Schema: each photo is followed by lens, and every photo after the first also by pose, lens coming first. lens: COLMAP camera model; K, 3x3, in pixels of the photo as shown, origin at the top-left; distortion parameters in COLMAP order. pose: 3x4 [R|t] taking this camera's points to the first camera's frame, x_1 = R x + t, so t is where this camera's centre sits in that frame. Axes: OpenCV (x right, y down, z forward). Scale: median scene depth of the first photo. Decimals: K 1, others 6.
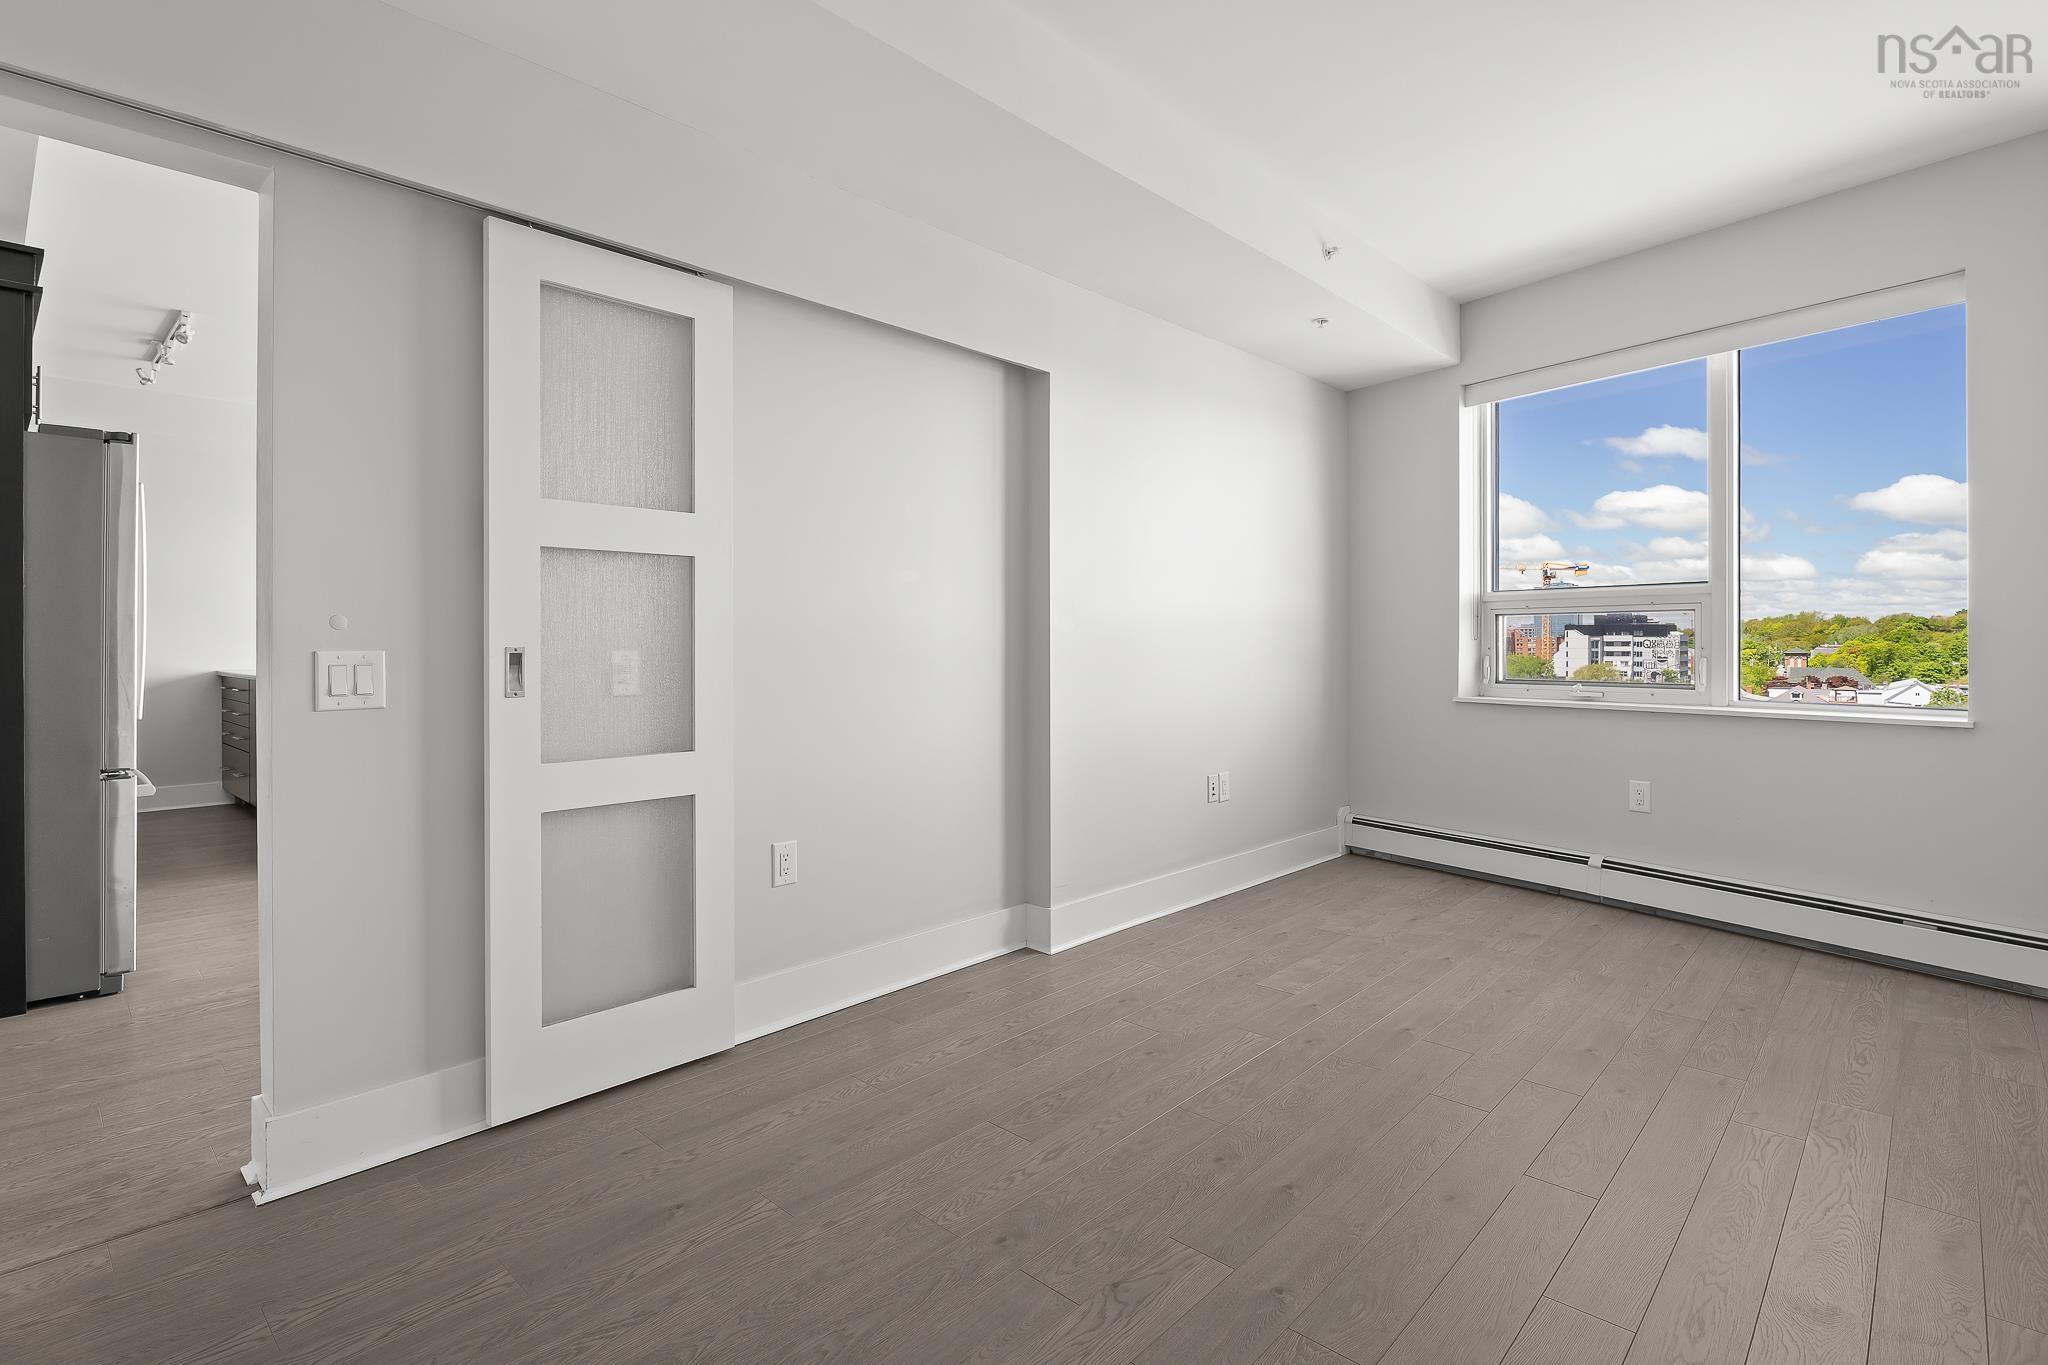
lens RADIAL K [[993.1, 0, 1015.1], [0, 993.1, 646.1], [0, 0, 1]] dist [-0.001256, 0.000146]
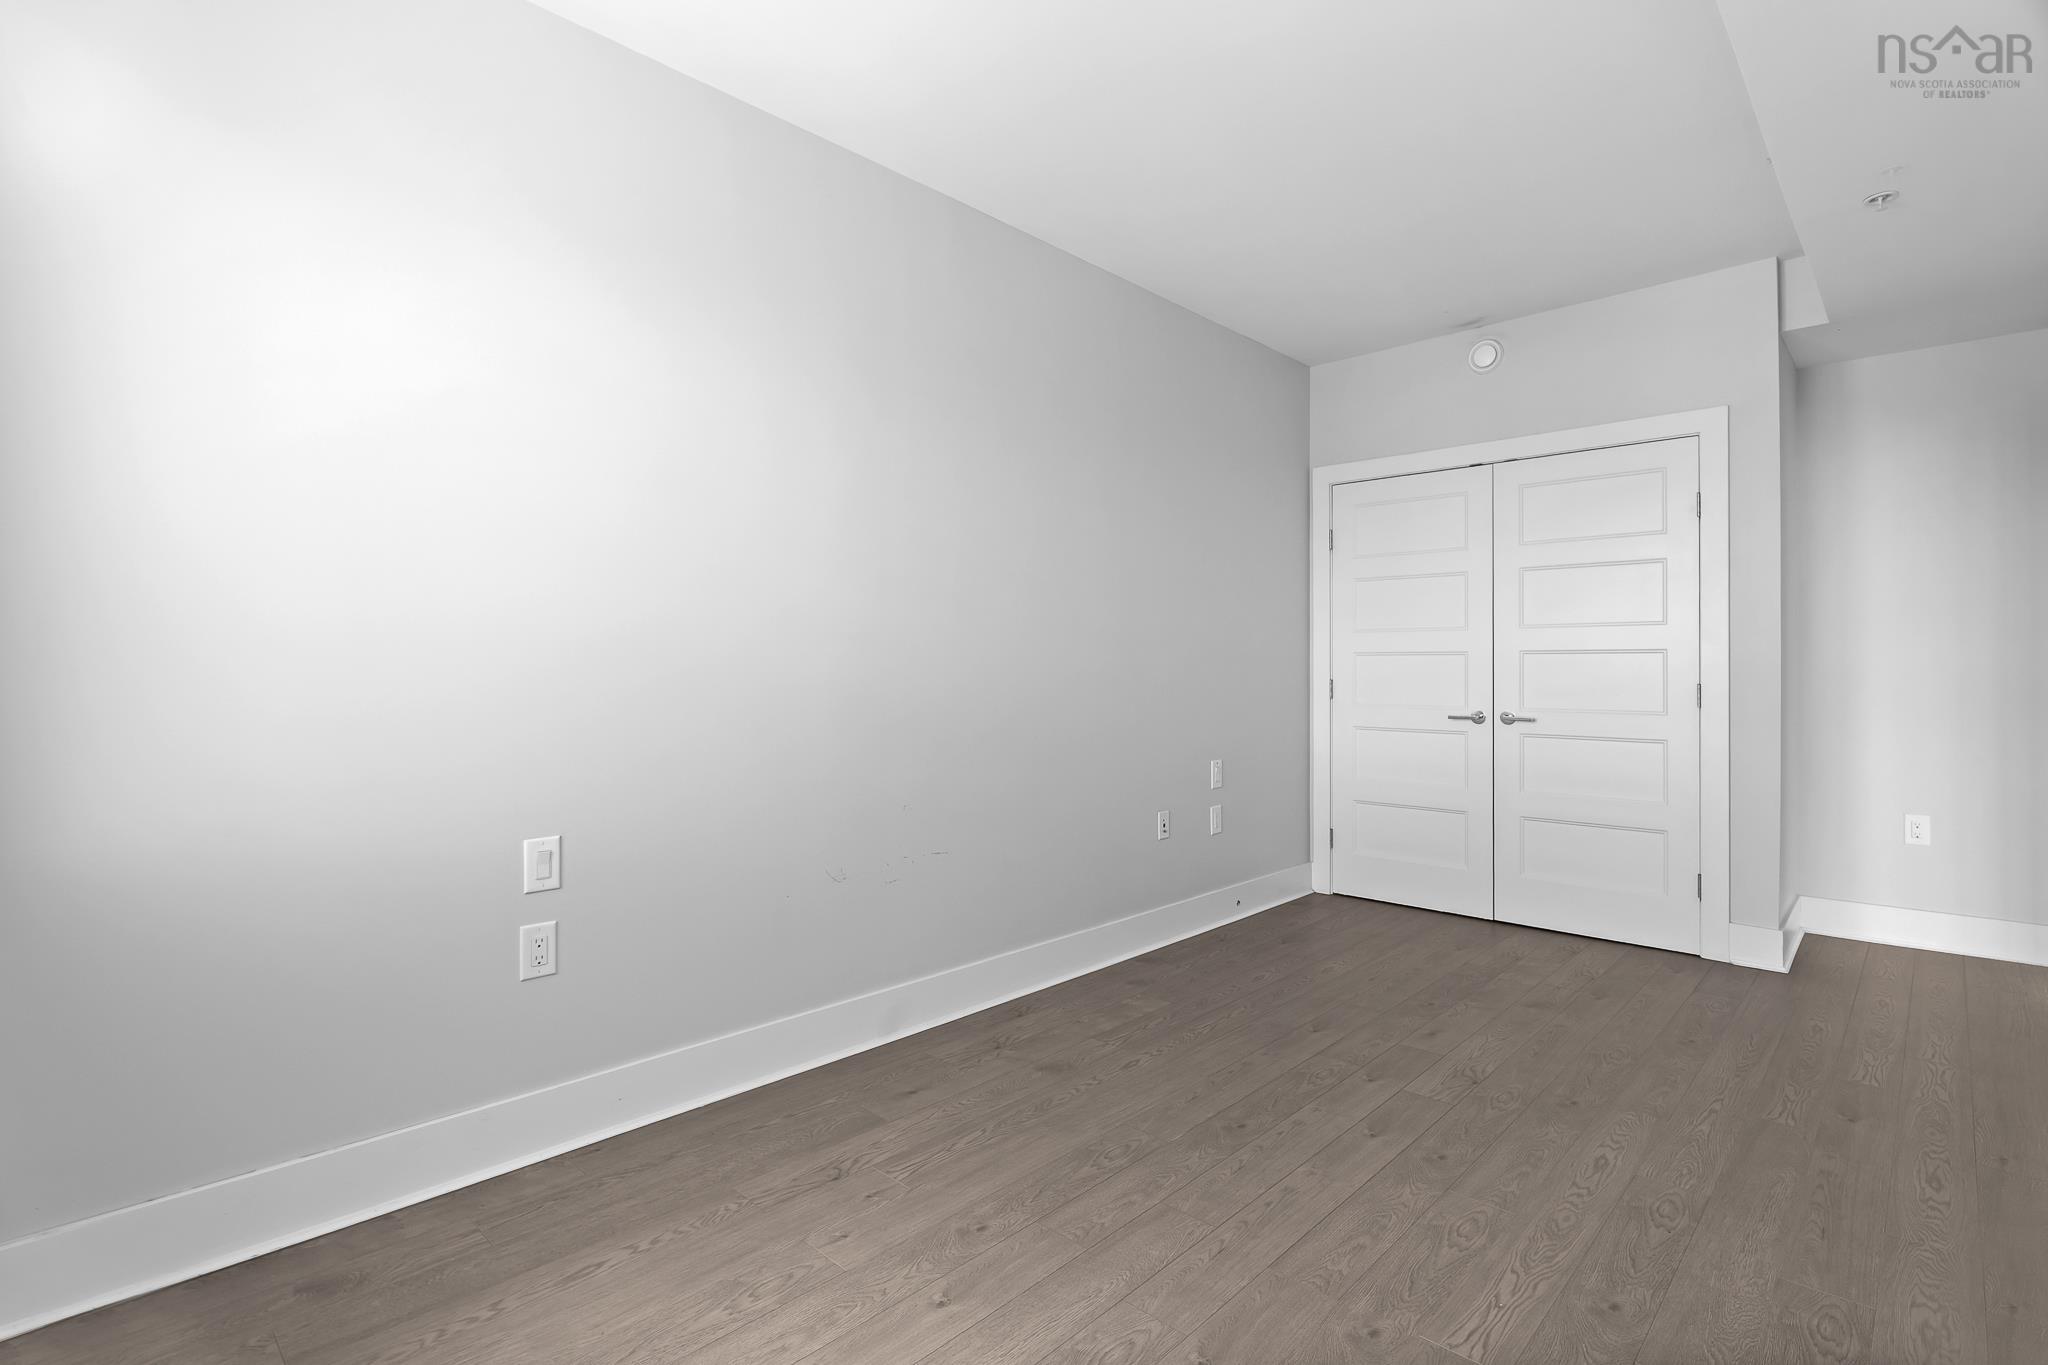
lens RADIAL K [[963.8, 0, 1018.9], [0, 963.8, 673.6], [0, 0, 1]] dist [-0.009141, 0.000419]
pose [[-0.999898, 0.000619, 0.014282, 0.513065], [0.000772, 0.999943, 0.010668, -0.015722], [-0.014275, 0.010678, -0.999841, 1.613683]]
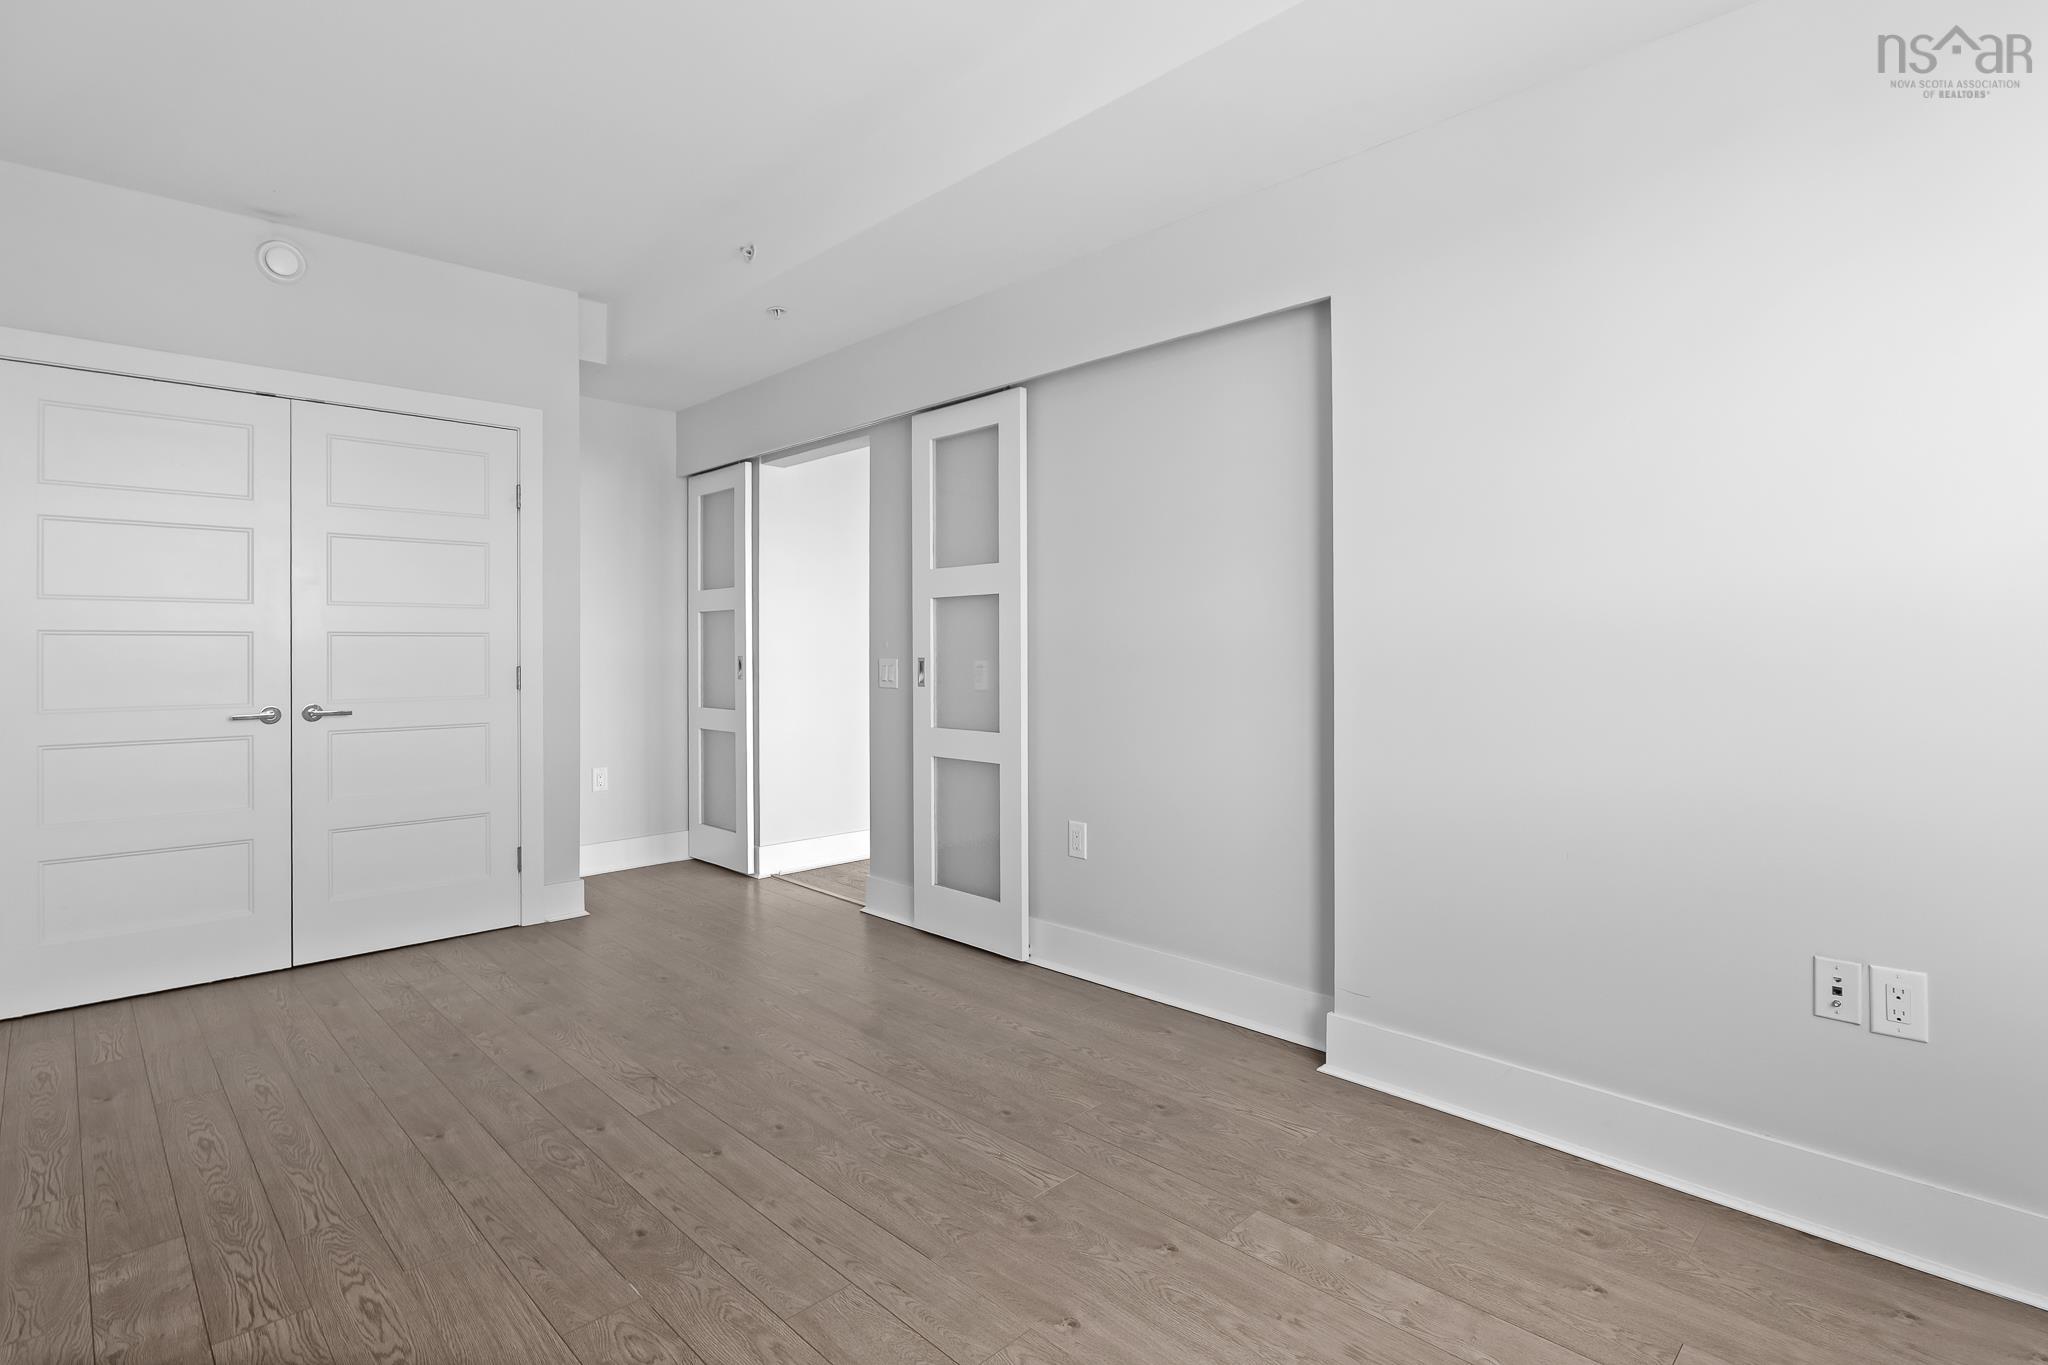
lens RADIAL K [[993.1, 0, 1015.1], [0, 993.1, 646.1], [0, 0, 1]] dist [-0.001256, 0.000146]
pose [[-0.043852, -0.002163, -0.999036, 1.024616], [0.000858, 0.999997, -0.002203, -0.012029], [0.999038, -0.000953, -0.043850, 1.035161]]
